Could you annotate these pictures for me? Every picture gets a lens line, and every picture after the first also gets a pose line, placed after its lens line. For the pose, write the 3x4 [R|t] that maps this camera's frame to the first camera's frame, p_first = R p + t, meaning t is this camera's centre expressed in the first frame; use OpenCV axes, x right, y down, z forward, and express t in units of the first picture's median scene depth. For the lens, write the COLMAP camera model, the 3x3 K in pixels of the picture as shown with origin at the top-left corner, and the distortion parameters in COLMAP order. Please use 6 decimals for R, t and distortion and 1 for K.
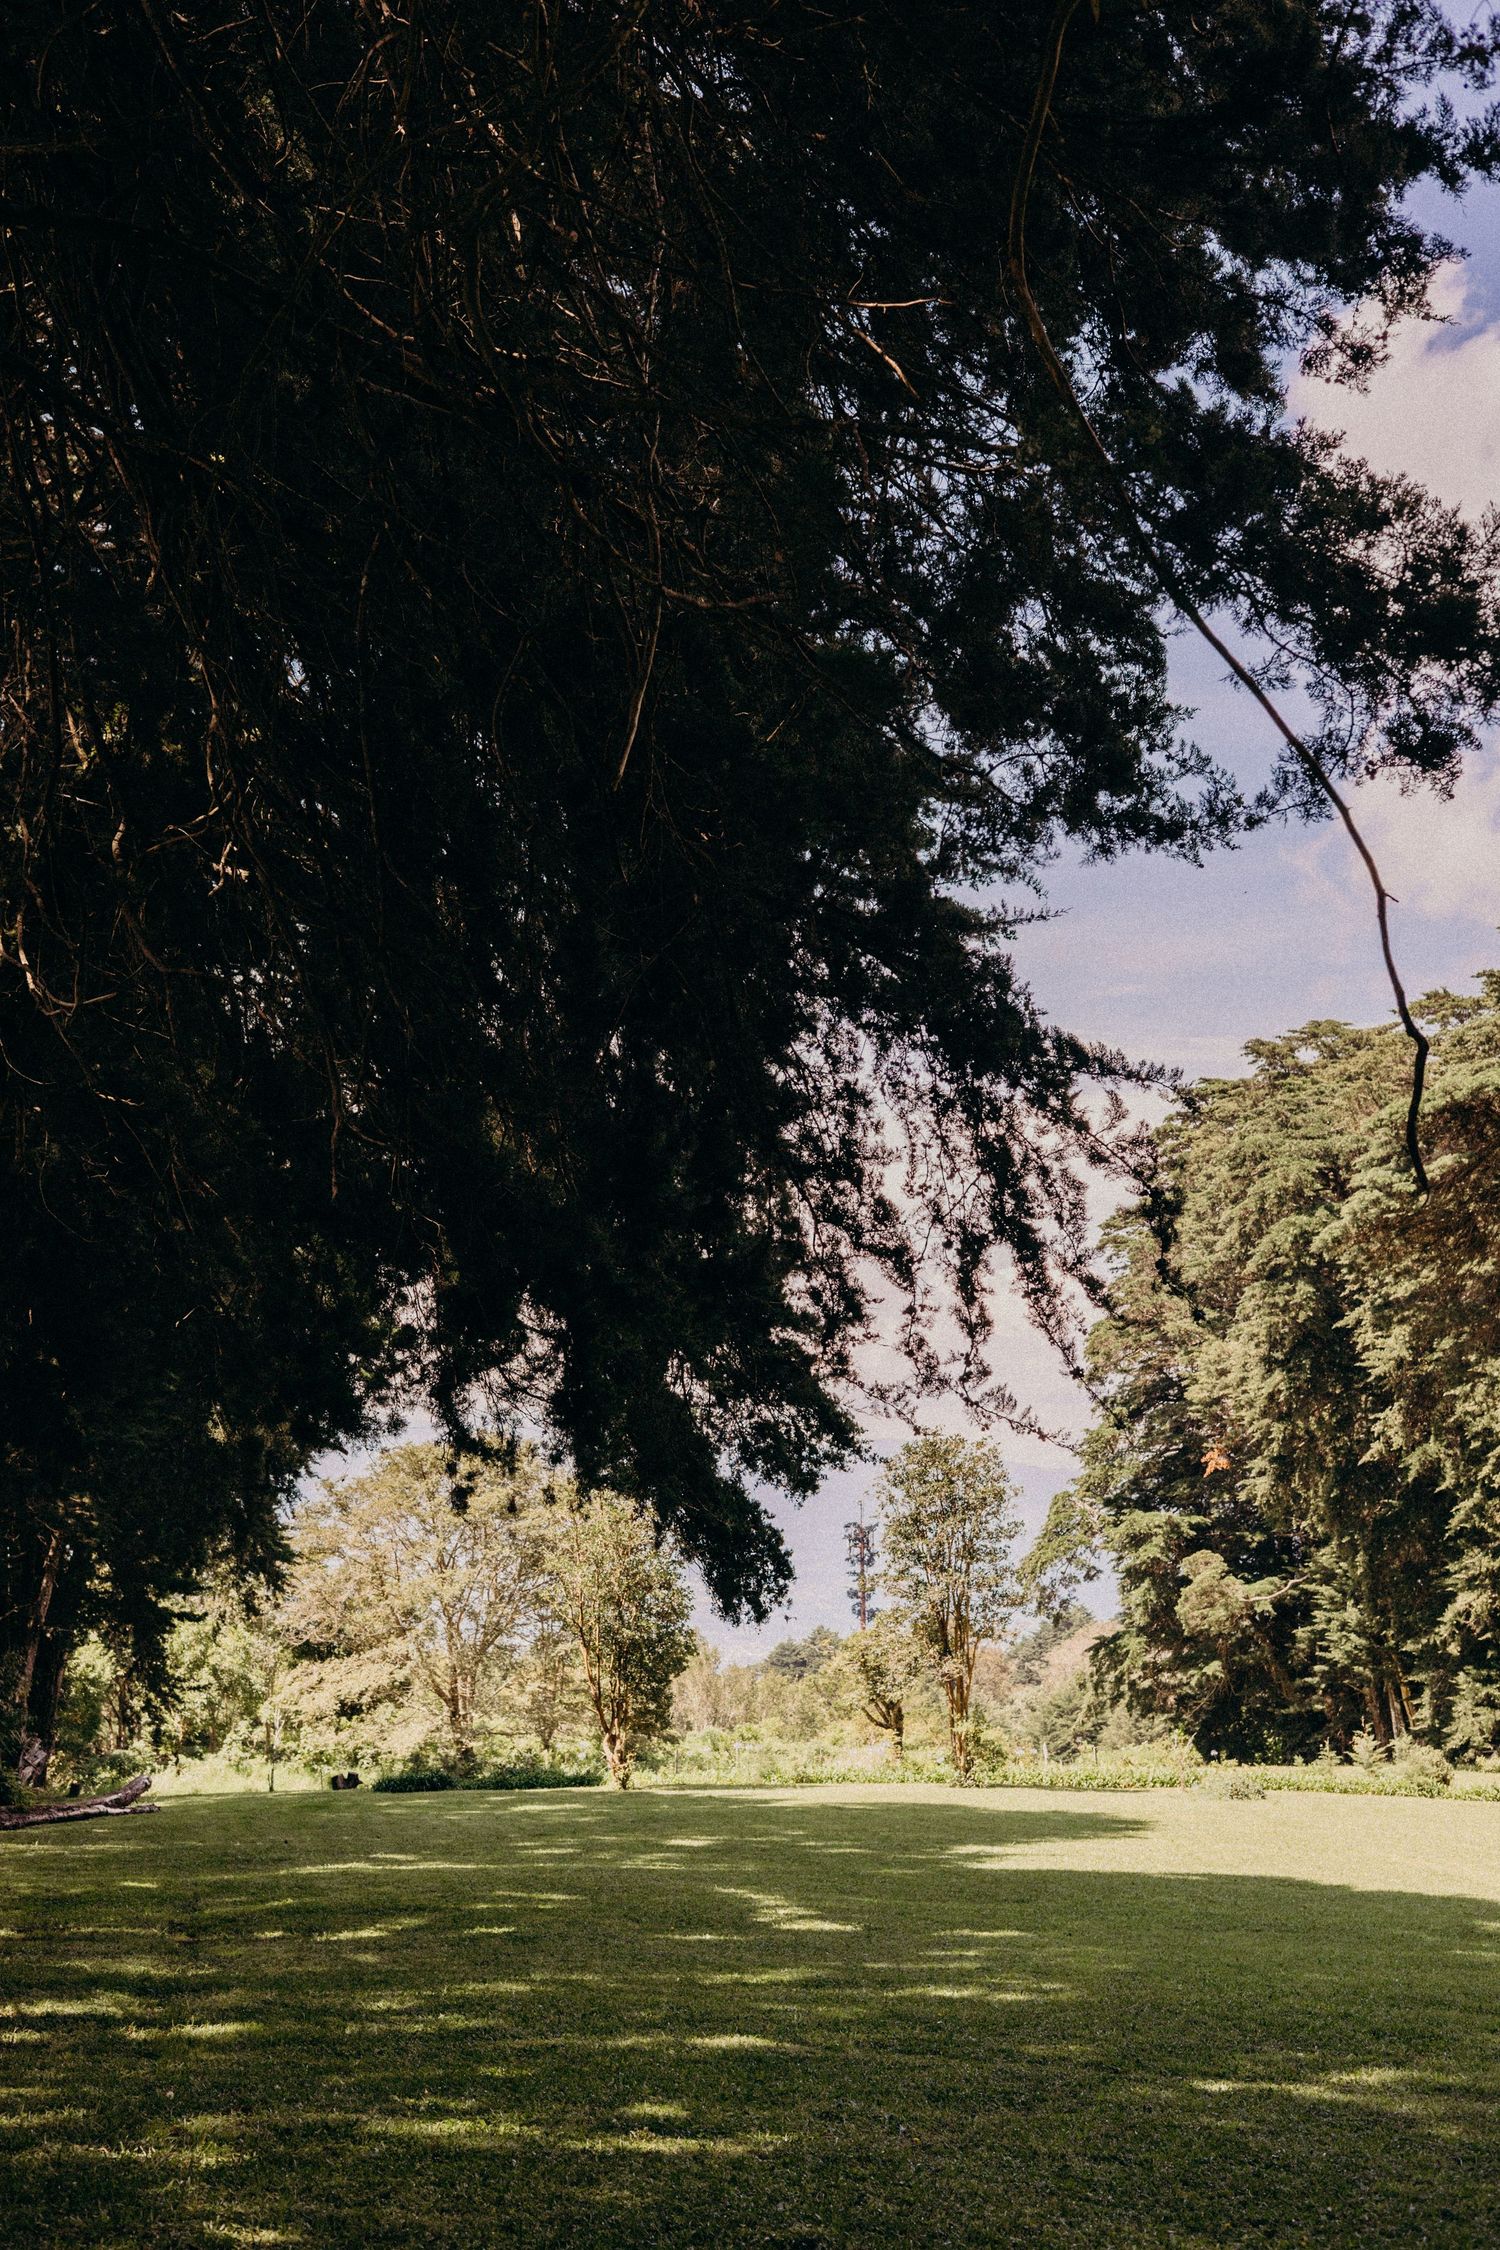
lens RADIAL K [[3101.7, 0, 742.1], [0, 3101.7, 1151.1], [0, 0, 1]] dist [0.018425, -0.072442]
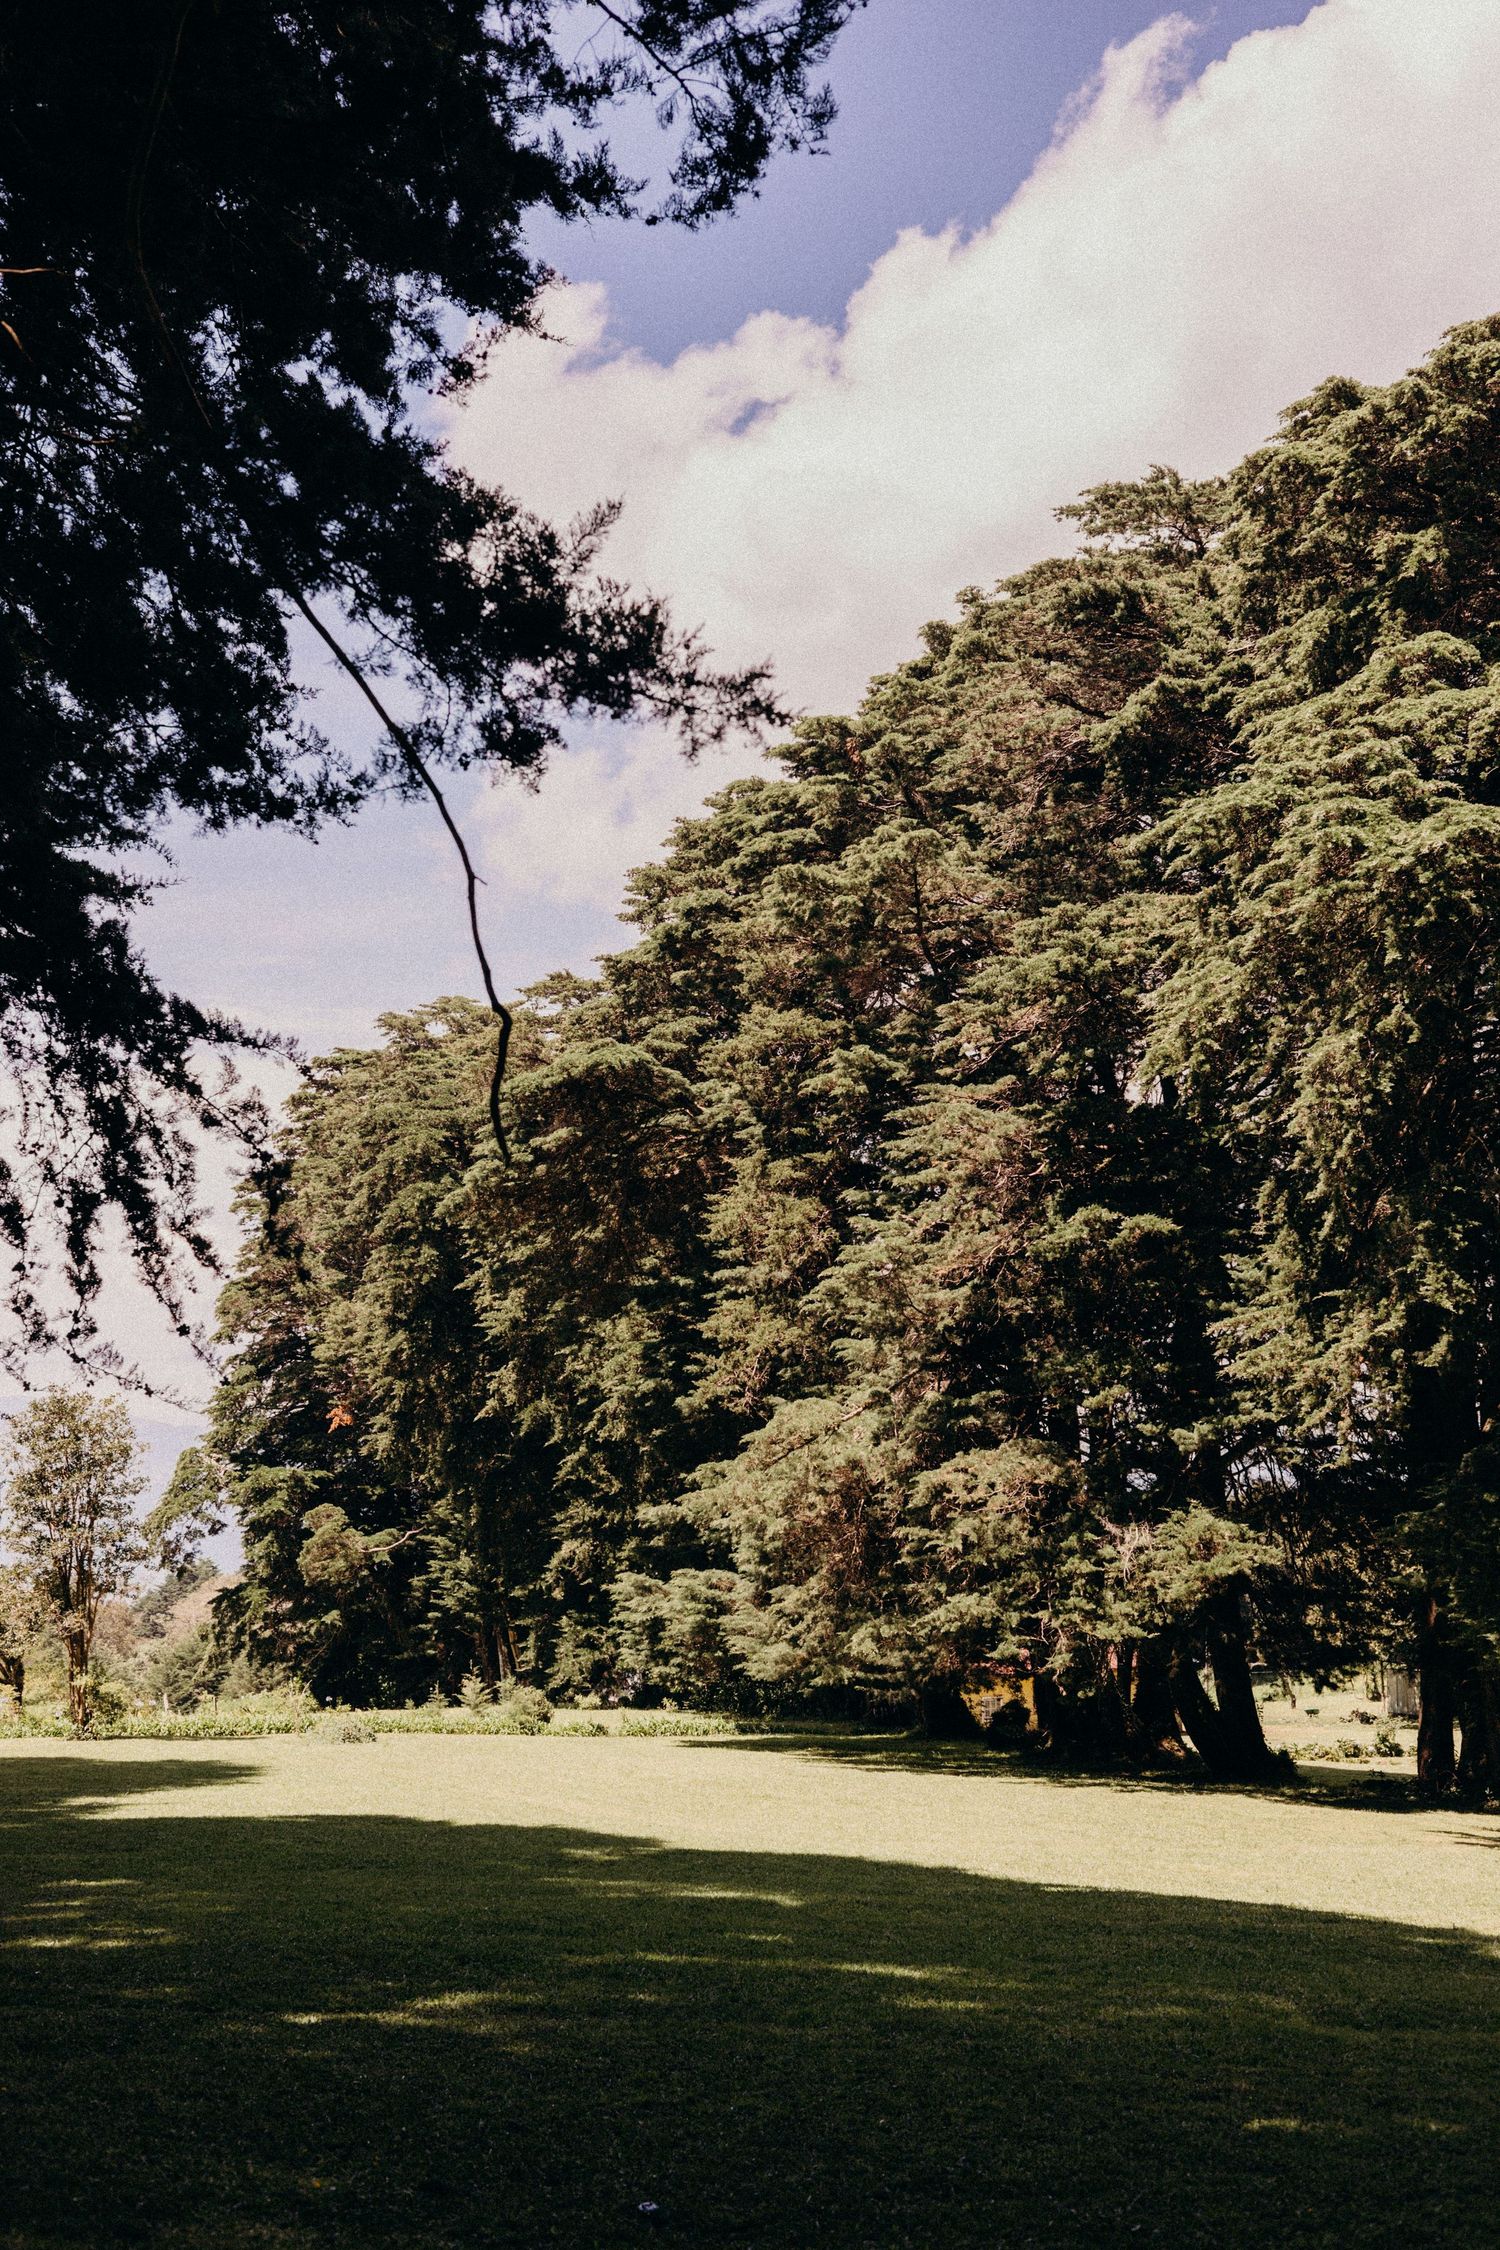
lens RADIAL K [[3000.1, 0, 750.0], [0, 3000.1, 1125.0], [0, 0, 1]] dist [0.025893, -0.000551]
pose [[0.959832, 0.026001, 0.279366, 0.002251], [-0.026666, 0.999643, -0.001423, 0.000005], [-0.279304, -0.006084, 0.960184, -0.001826]]
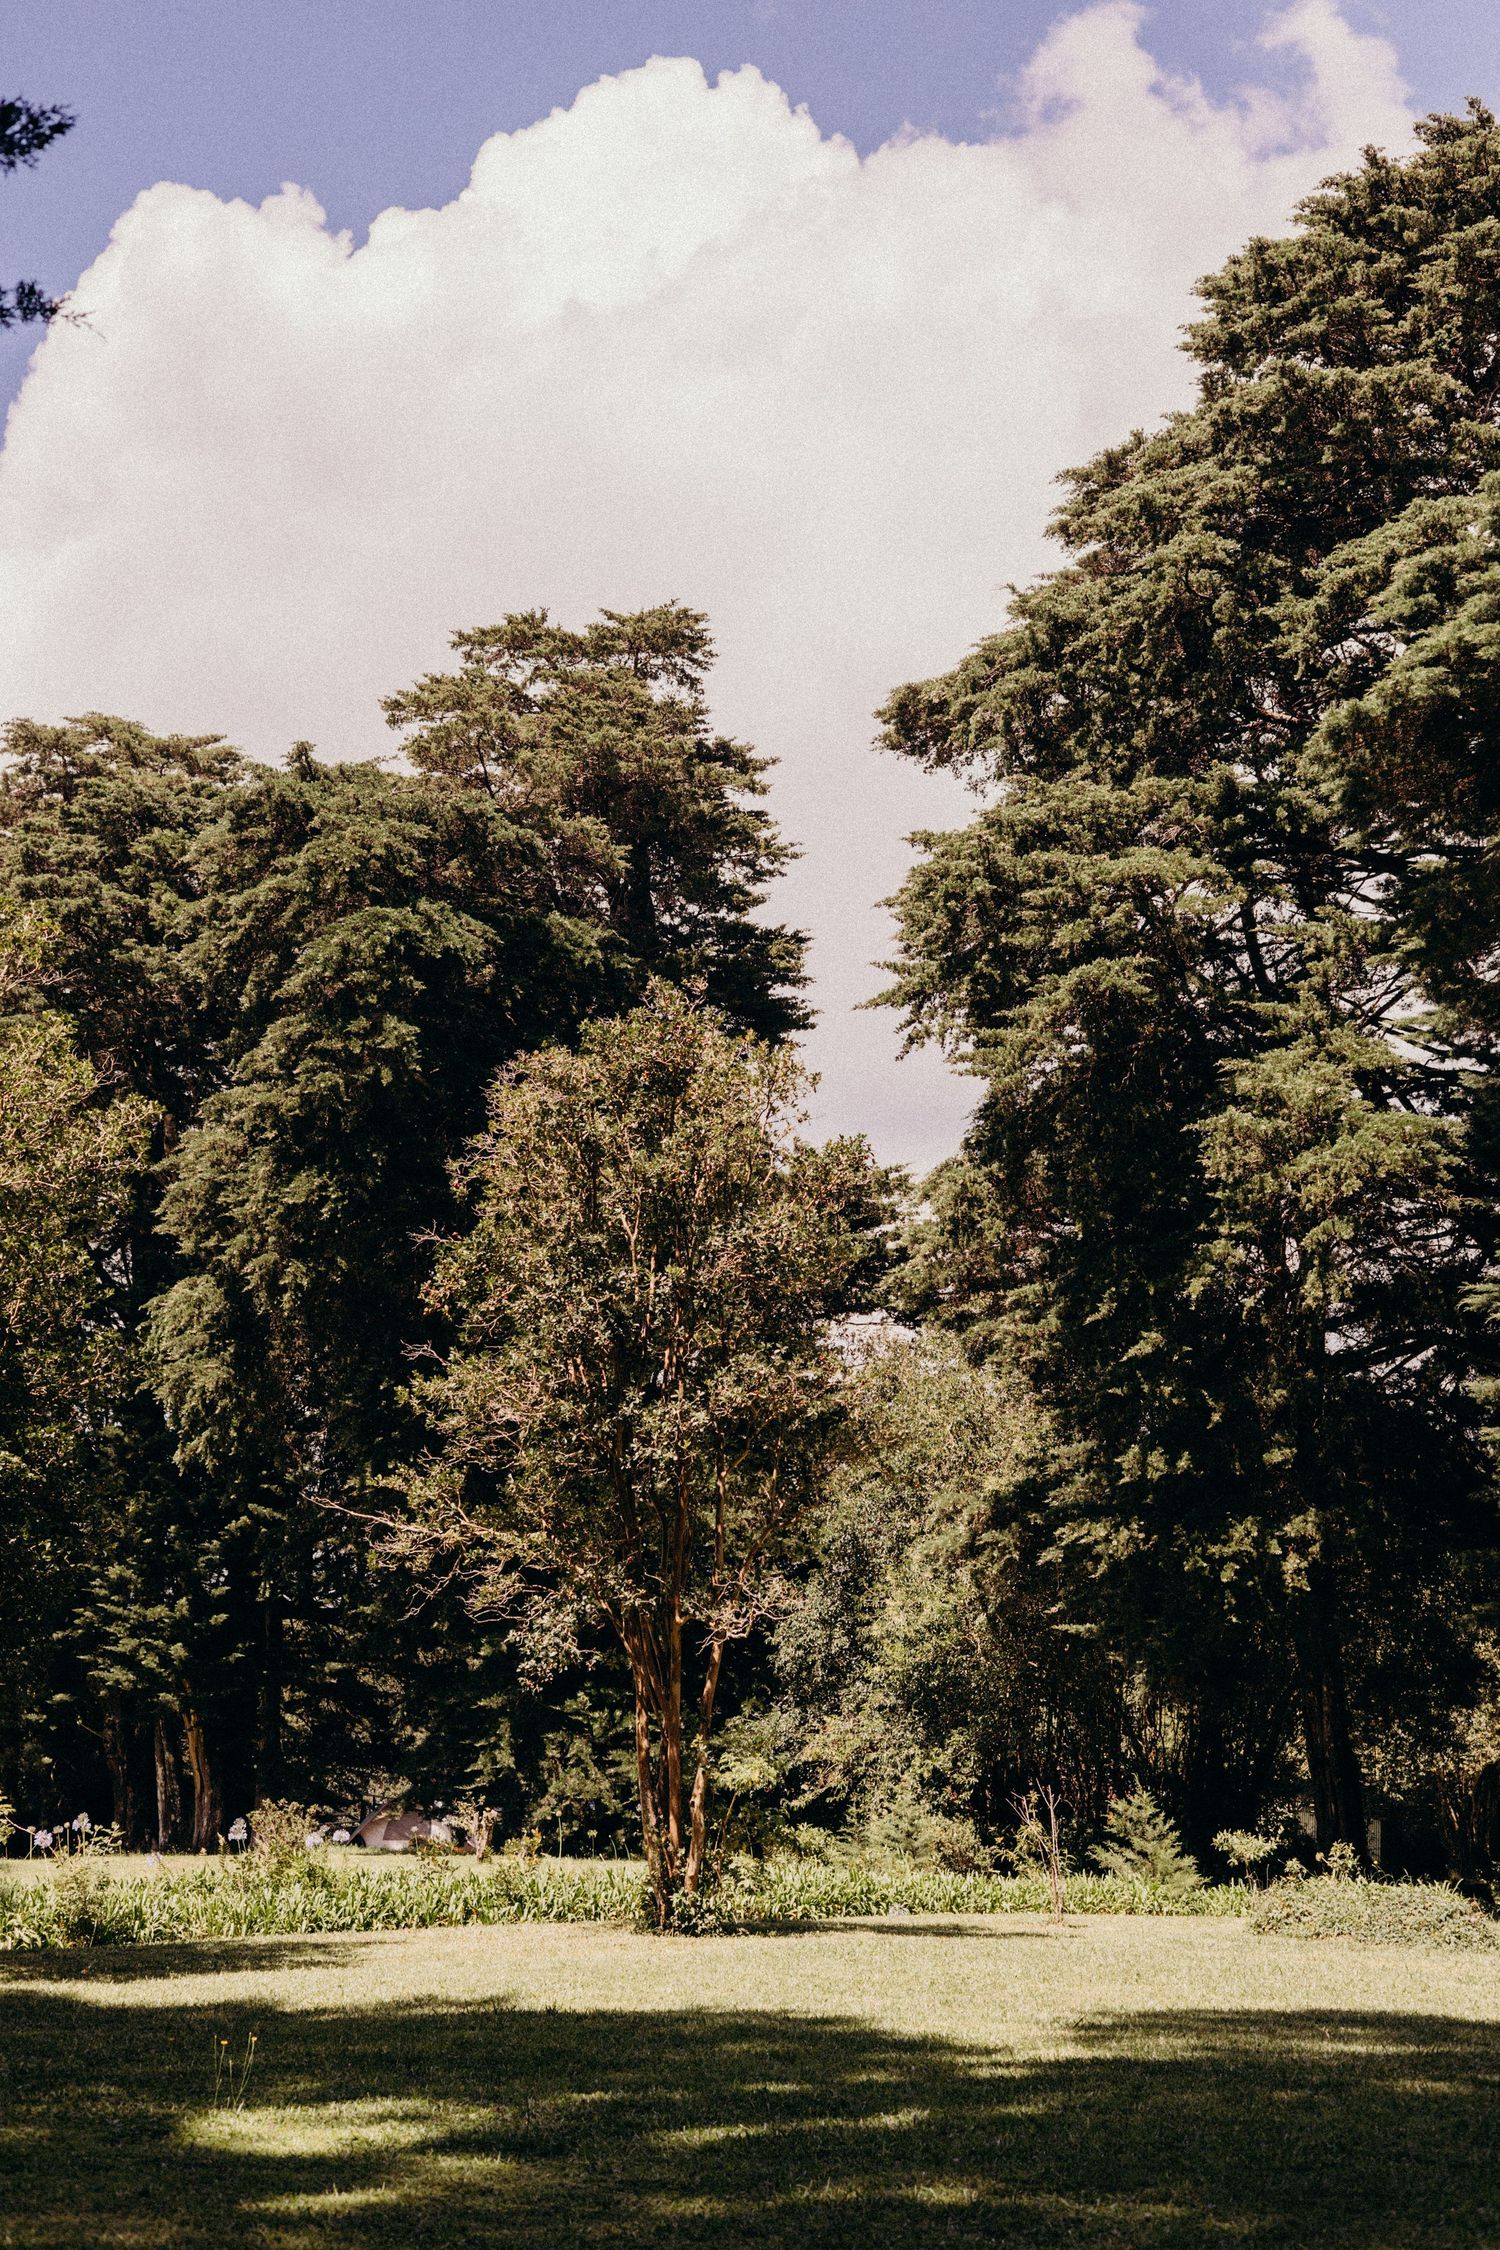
lens RADIAL K [[3061.5, 0, 750.0], [0, 3061.5, 1125.0], [0, 0, 1]] dist [-0.075238, -0.019189]
pose [[0.788429, 0.117736, 0.603753, -0.161908], [-0.096846, 0.993030, -0.067179, 0.139111], [-0.607454, -0.005505, 0.794336, 0.748053]]
